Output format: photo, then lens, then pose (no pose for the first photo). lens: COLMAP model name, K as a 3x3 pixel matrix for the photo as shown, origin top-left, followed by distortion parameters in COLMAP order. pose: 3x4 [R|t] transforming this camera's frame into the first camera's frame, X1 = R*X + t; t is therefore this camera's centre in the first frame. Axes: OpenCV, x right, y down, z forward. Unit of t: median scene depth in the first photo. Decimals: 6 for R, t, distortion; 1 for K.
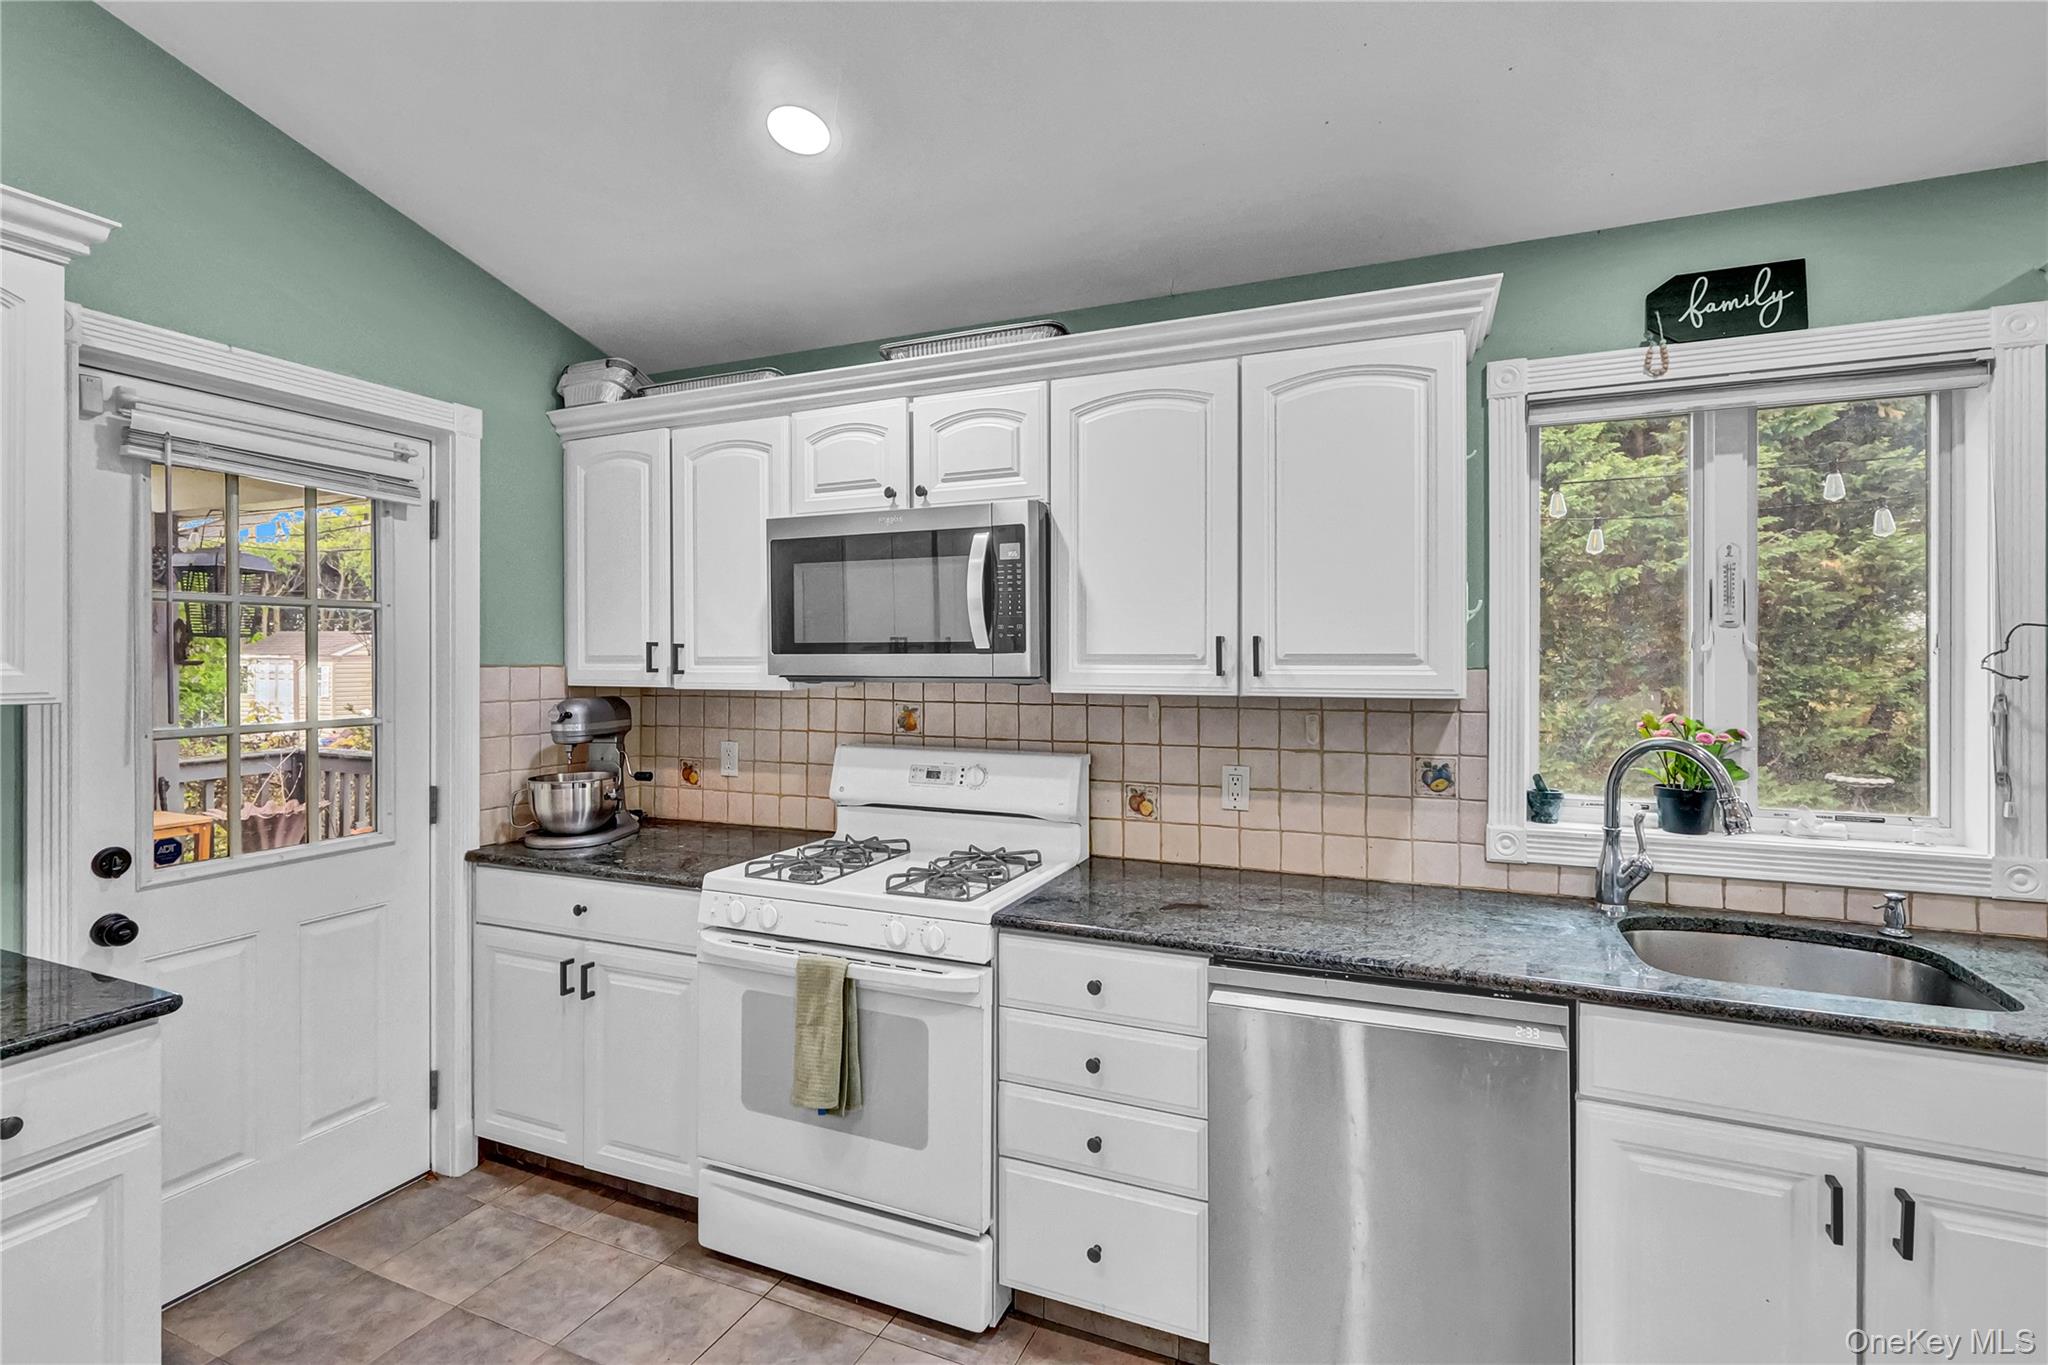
lens RADIAL K [[951.0, 0, 1029.1], [0, 951.0, 665.3], [0, 0, 1]] dist [-0.003706, -0.000316]
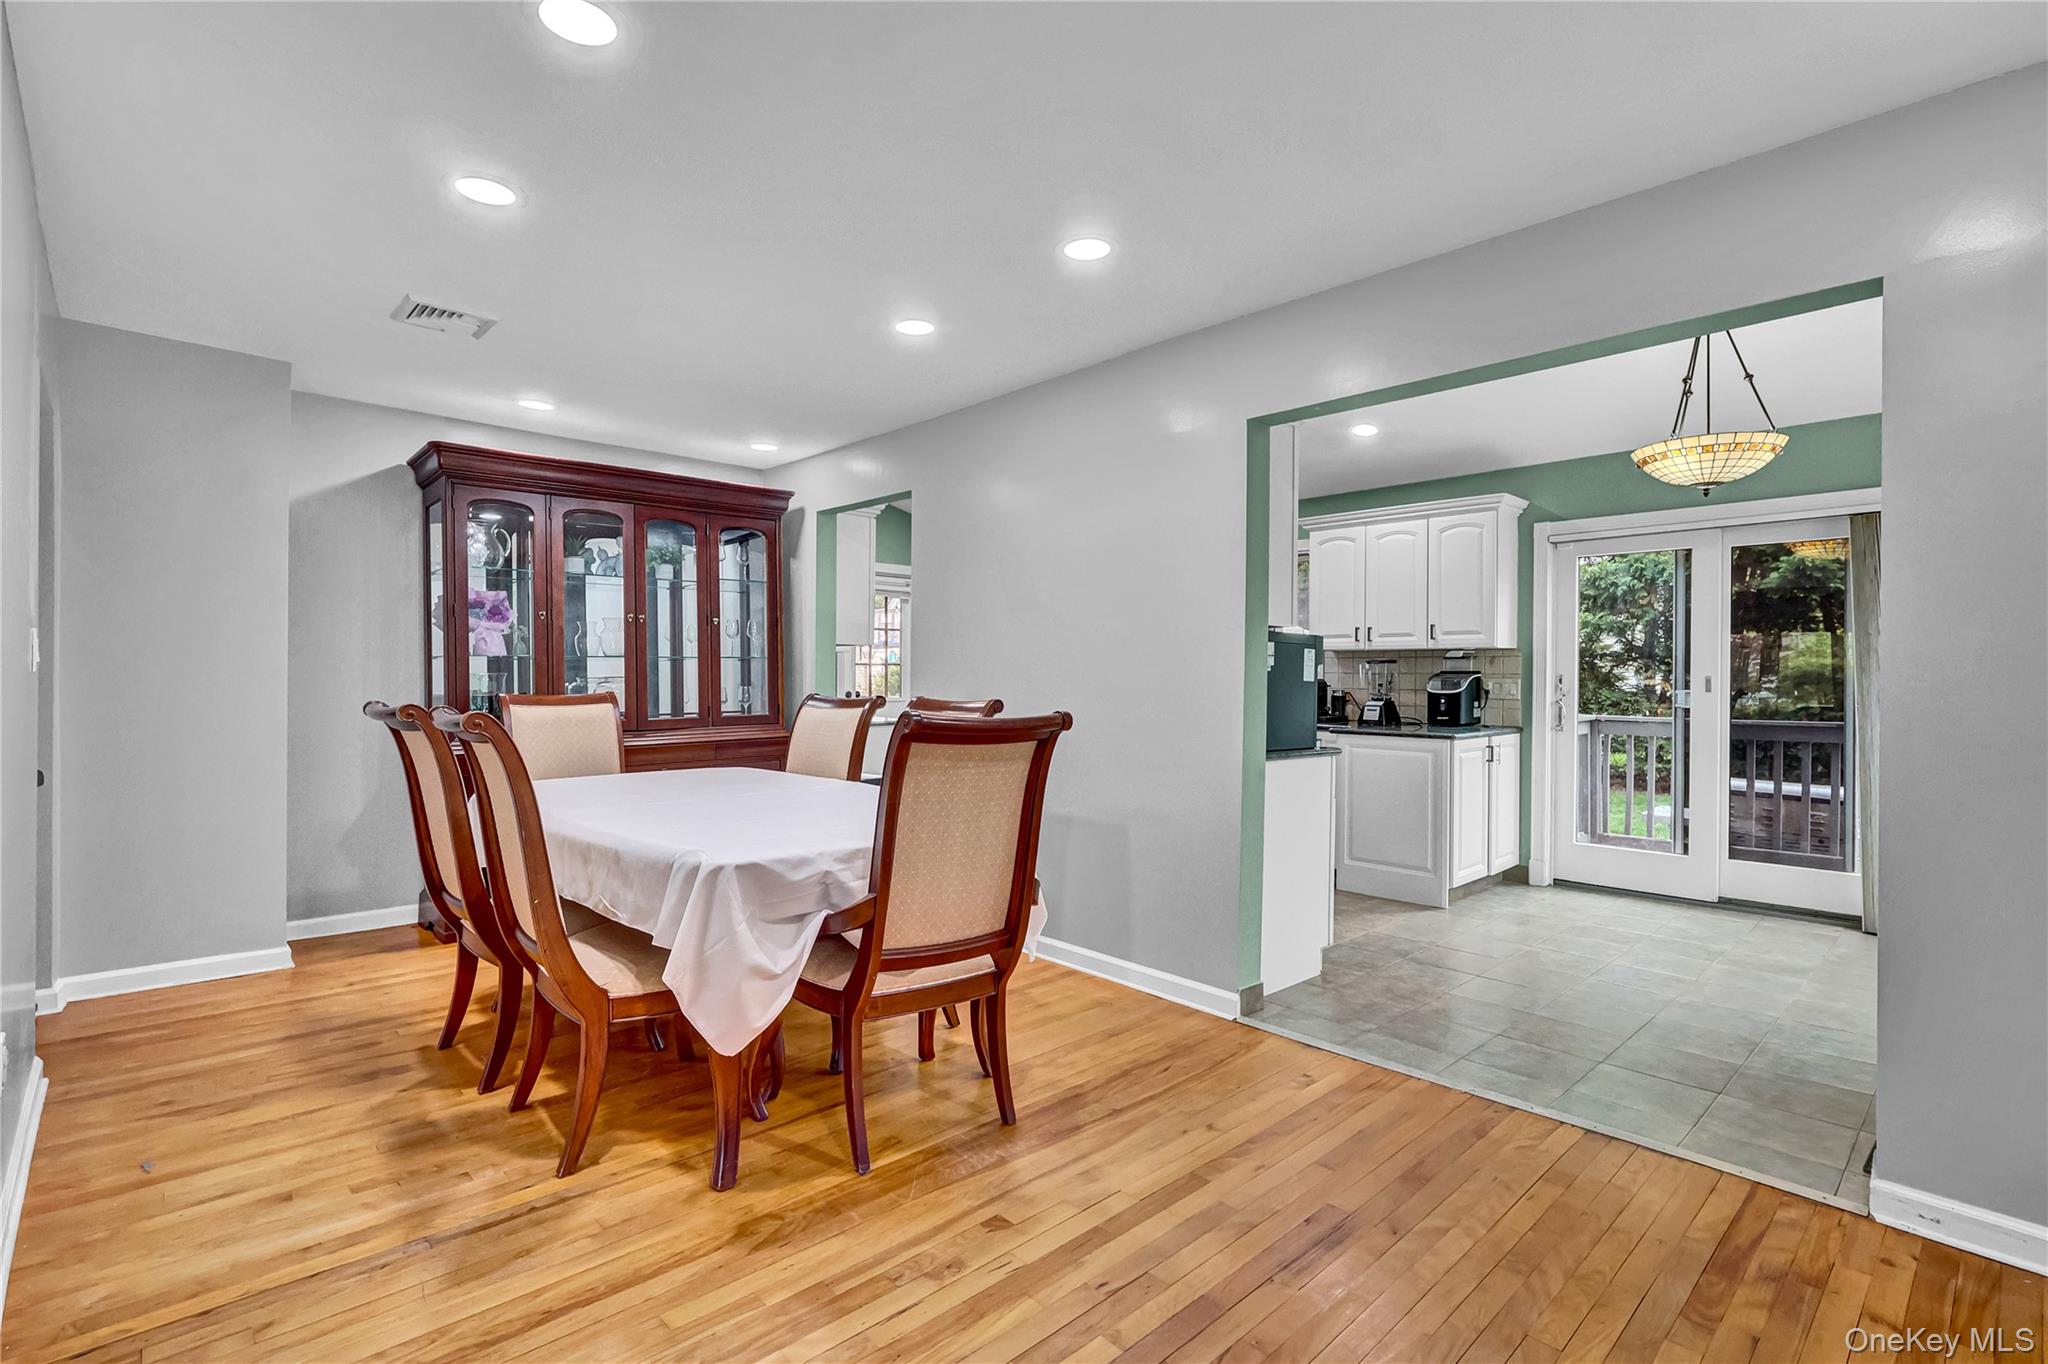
lens RADIAL K [[951.5, 0, 1023.2], [0, 951.5, 671.4], [0, 0, 1]] dist [-0.003056, 0.000190]
pose [[0.919406, 0.002468, -0.393301, 1.130426], [-0.004655, 0.999979, -0.004607, 0.106539], [0.393281, 0.006066, 0.919398, -2.108984]]
